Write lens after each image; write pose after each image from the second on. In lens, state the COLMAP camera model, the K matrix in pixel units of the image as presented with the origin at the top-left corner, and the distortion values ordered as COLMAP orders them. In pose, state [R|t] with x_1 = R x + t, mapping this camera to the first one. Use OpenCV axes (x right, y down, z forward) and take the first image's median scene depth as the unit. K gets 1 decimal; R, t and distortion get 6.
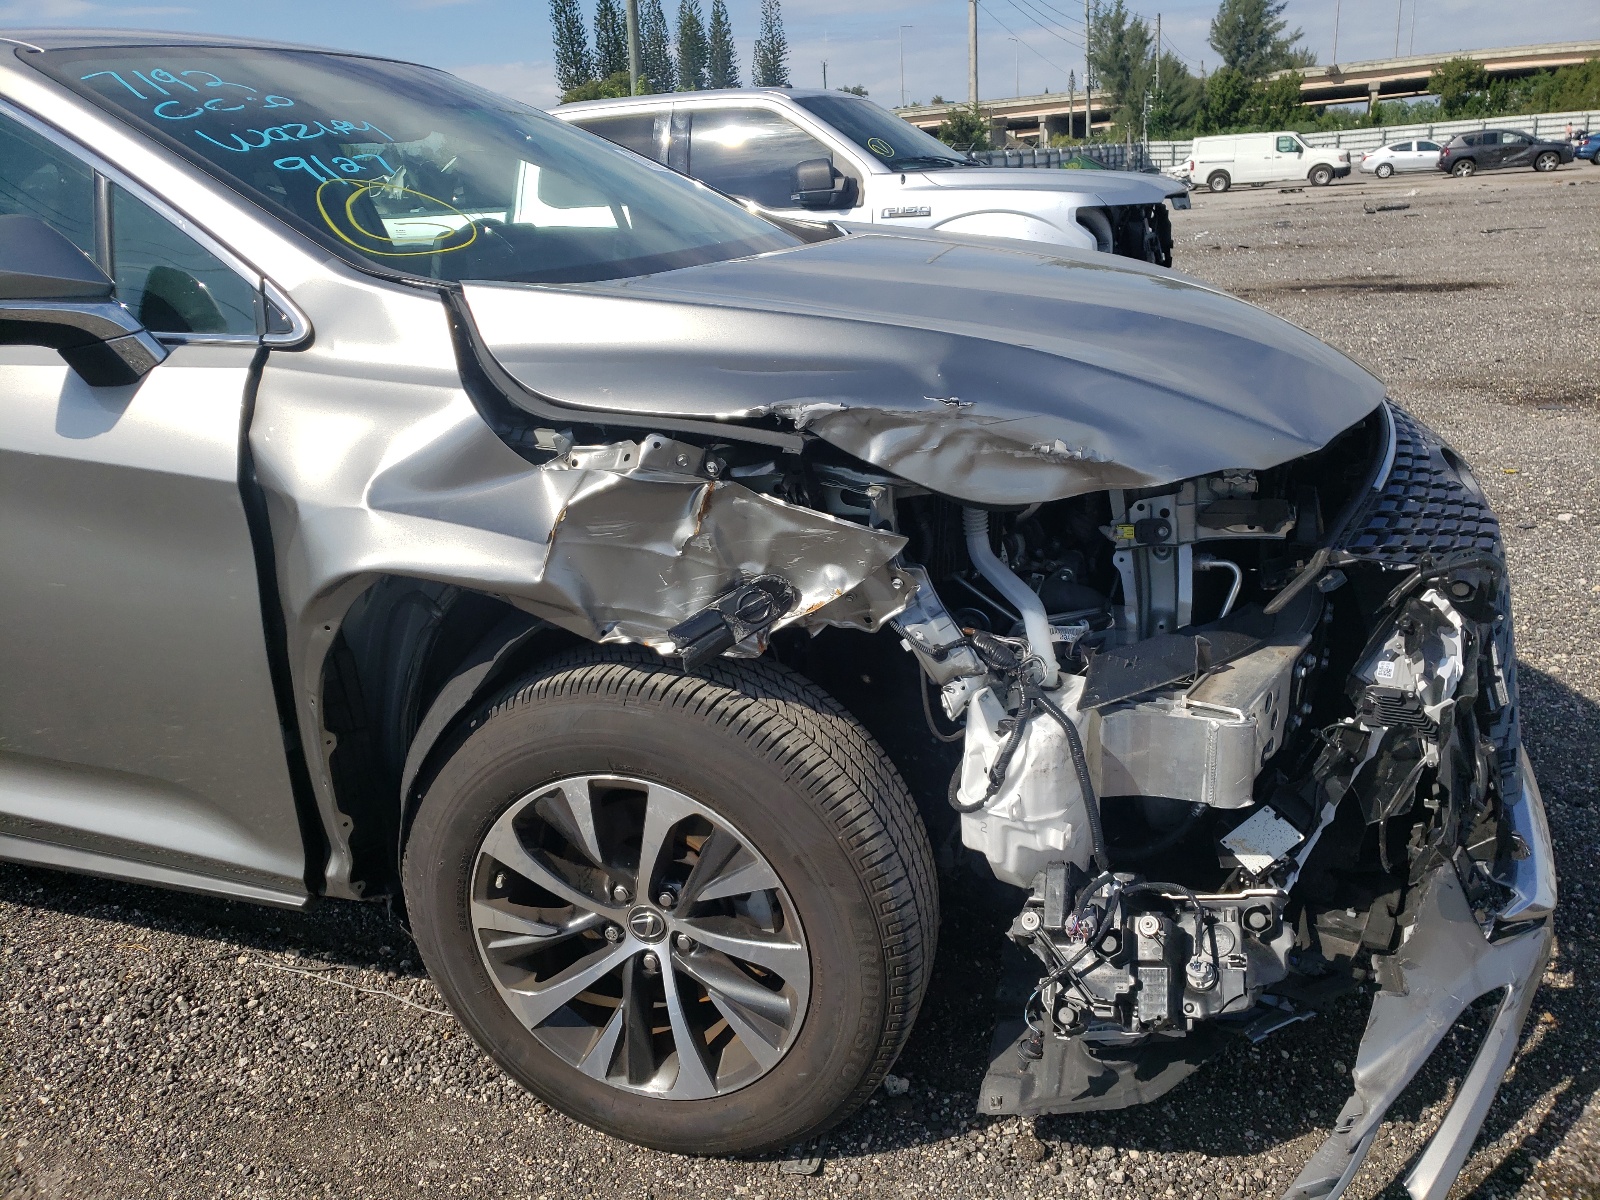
lens RADIAL K [[1213.1, 0, 800.0], [0, 1213.1, 600.0], [0, 0, 1]] dist [-0.000518, 0.009289]
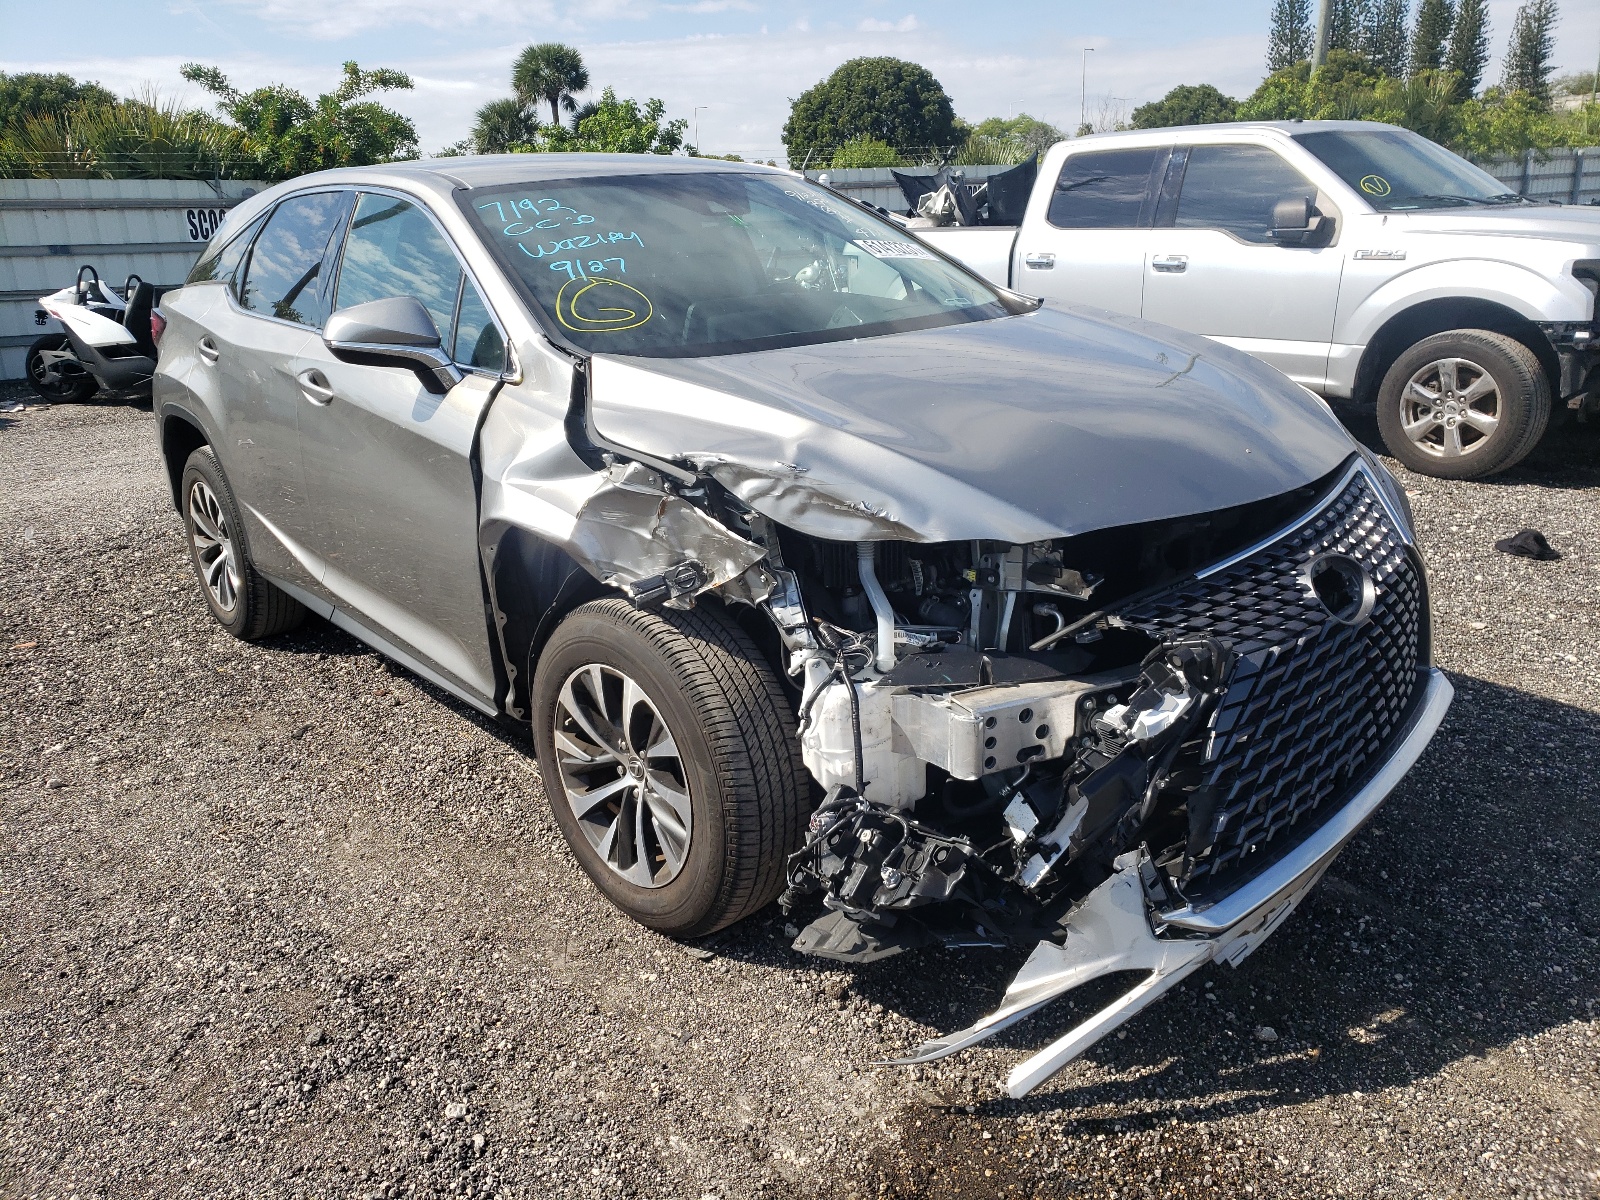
lens RADIAL K [[1200.2, 0, 800.0], [0, 1200.2, 600.0], [0, 0, 1]] dist [0.024261, 0.000497]
pose [[0.876476, 0.180045, -0.446512, 0.753498], [-0.175611, 0.983101, 0.051697, -0.068743], [0.448274, 0.033101, 0.893283, -0.318068]]
